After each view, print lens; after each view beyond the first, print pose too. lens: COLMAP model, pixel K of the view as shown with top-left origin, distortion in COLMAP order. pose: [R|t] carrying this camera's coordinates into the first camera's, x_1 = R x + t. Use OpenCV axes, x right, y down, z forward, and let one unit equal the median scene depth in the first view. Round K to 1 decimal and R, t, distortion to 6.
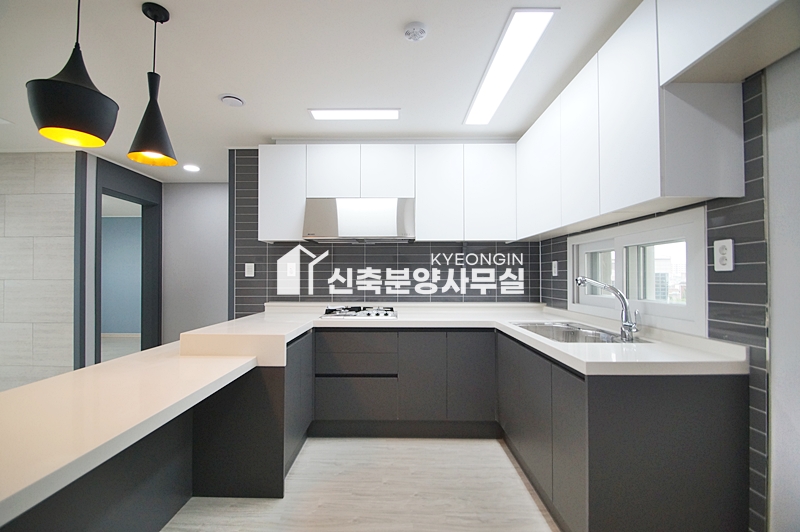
lens RADIAL K [[352.8, 0, 394.0], [0, 352.8, 272.1], [0, 0, 1]] dist [0.013990, -0.018087]
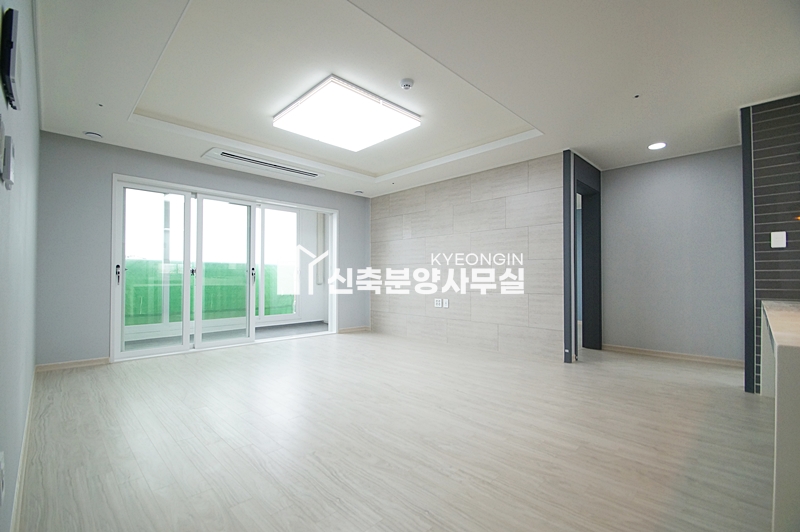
lens RADIAL K [[352.8, 0, 394.0], [0, 352.8, 272.1], [0, 0, 1]] dist [0.013990, -0.018087]
pose [[0.705589, -0.008265, -0.708573, -0.580354], [0.004381, 0.999964, -0.007302, 0.093132], [0.708608, 0.002048, 0.705600, -0.324323]]
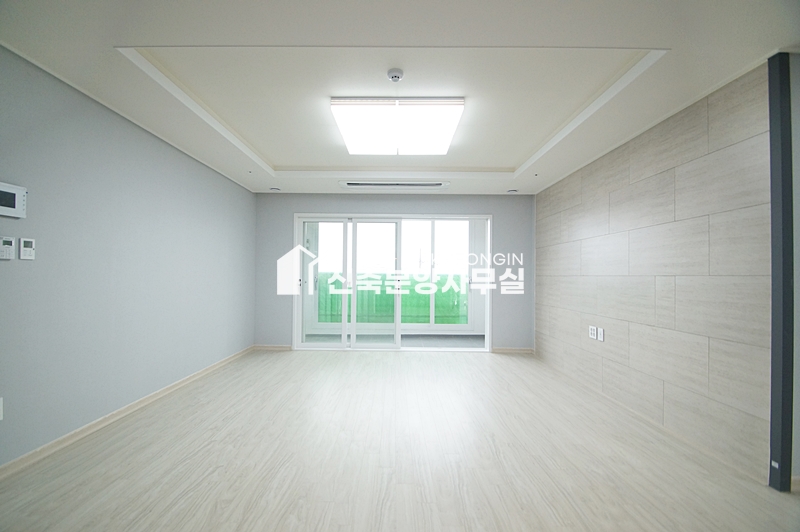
lens RADIAL K [[352.8, 0, 394.0], [0, 352.8, 272.1], [0, 0, 1]] dist [0.013990, -0.018087]
pose [[0.003391, -0.009763, -0.999947, -0.407681], [0.000731, 0.999952, -0.009760, 0.026433], [0.999994, -0.000697, 0.003398, 0.459892]]
